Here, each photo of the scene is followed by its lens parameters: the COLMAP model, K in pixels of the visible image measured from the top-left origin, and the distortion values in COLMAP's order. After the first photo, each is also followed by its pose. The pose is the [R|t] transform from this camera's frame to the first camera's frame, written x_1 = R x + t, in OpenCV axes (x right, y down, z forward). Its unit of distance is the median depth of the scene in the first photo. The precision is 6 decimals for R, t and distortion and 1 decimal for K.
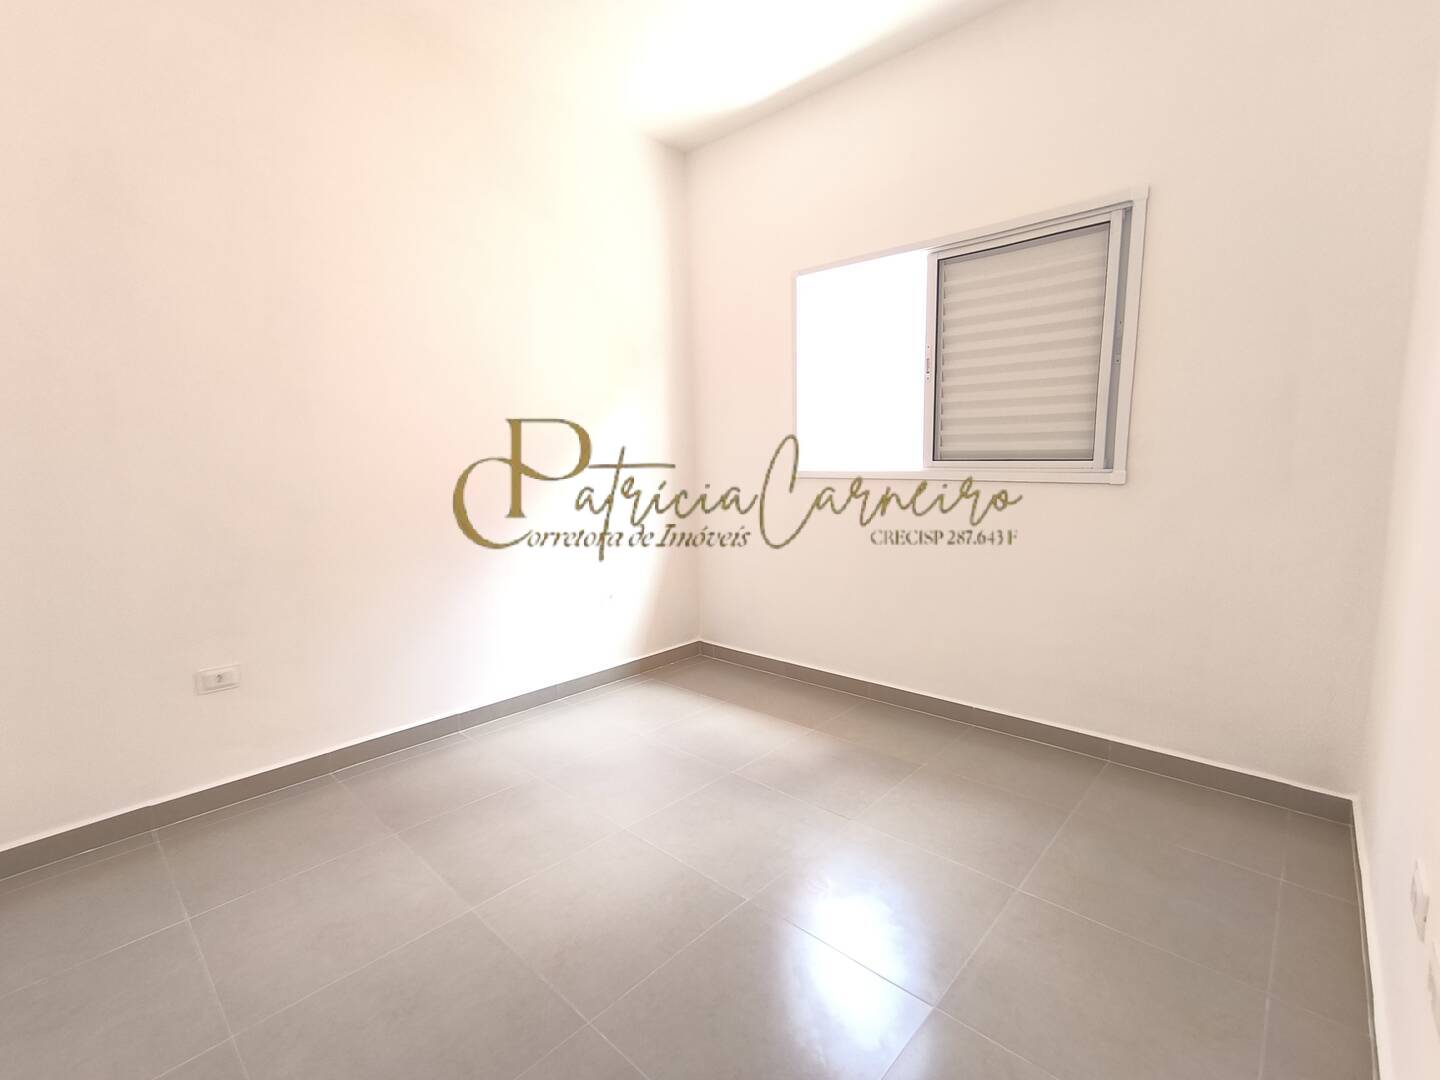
lens RADIAL K [[662.8, 0, 711.3], [0, 662.8, 539.1], [0, 0, 1]] dist [0.011446, 0.000365]
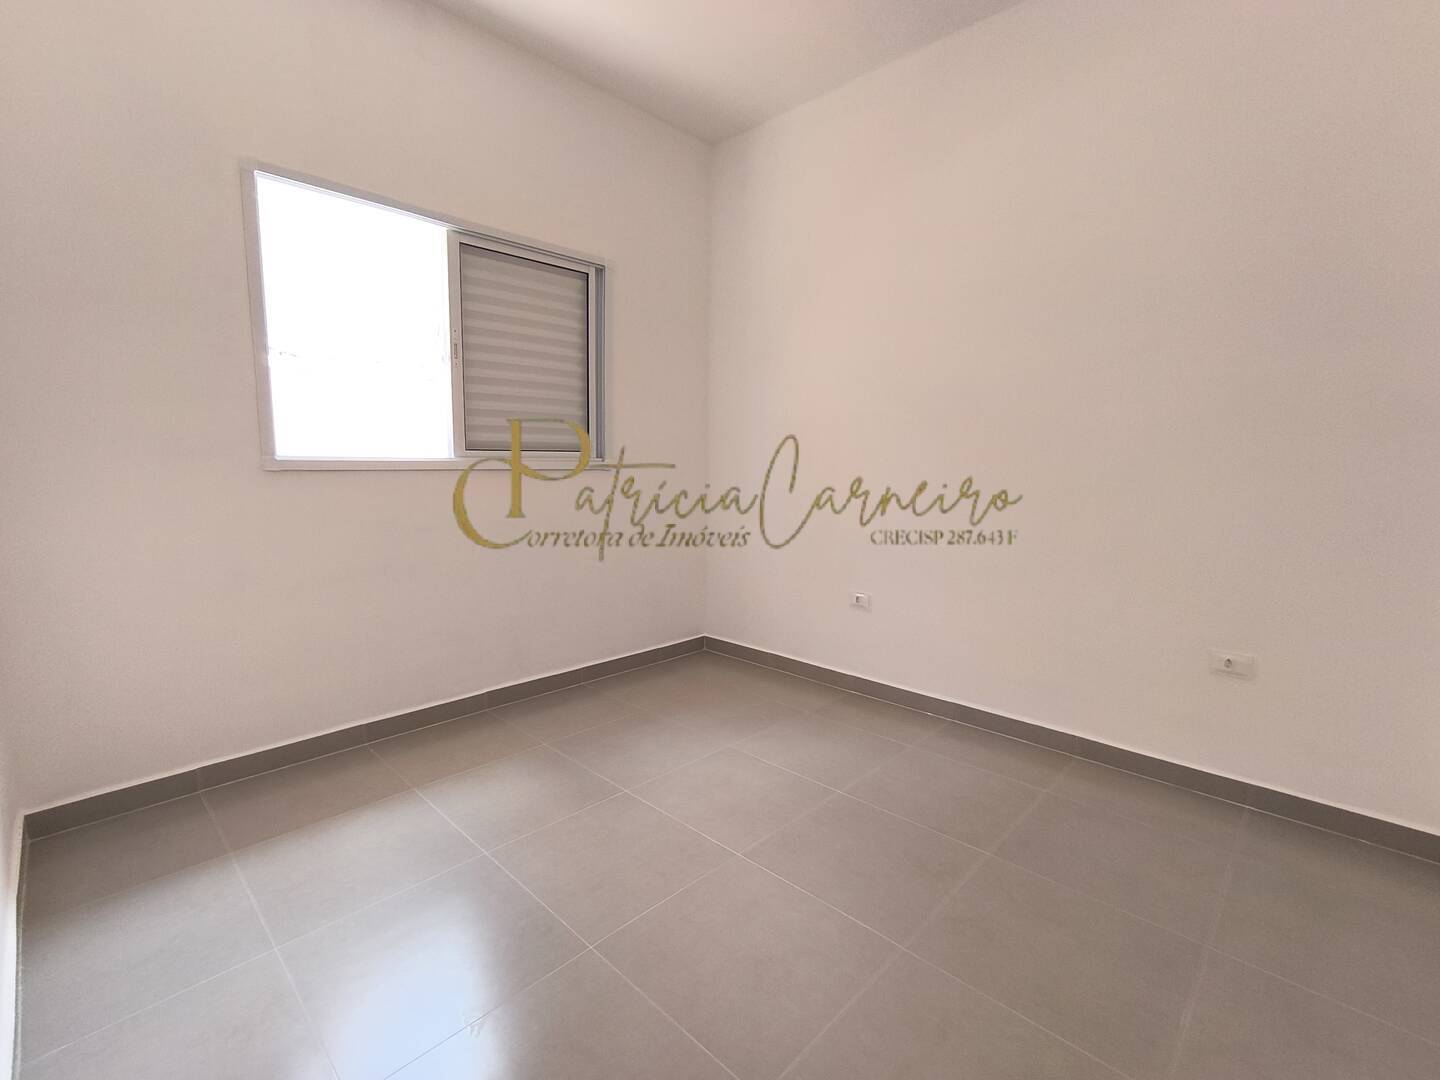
lens RADIAL K [[662.8, 0, 707.5], [0, 662.8, 535.3], [0, 0, 1]] dist [0.011446, 0.000365]
pose [[0.029057, -0.123836, 0.991877, -0.724061], [0.093090, 0.988319, 0.120665, -0.091735], [-0.995234, 0.088827, 0.040245, 0.707851]]
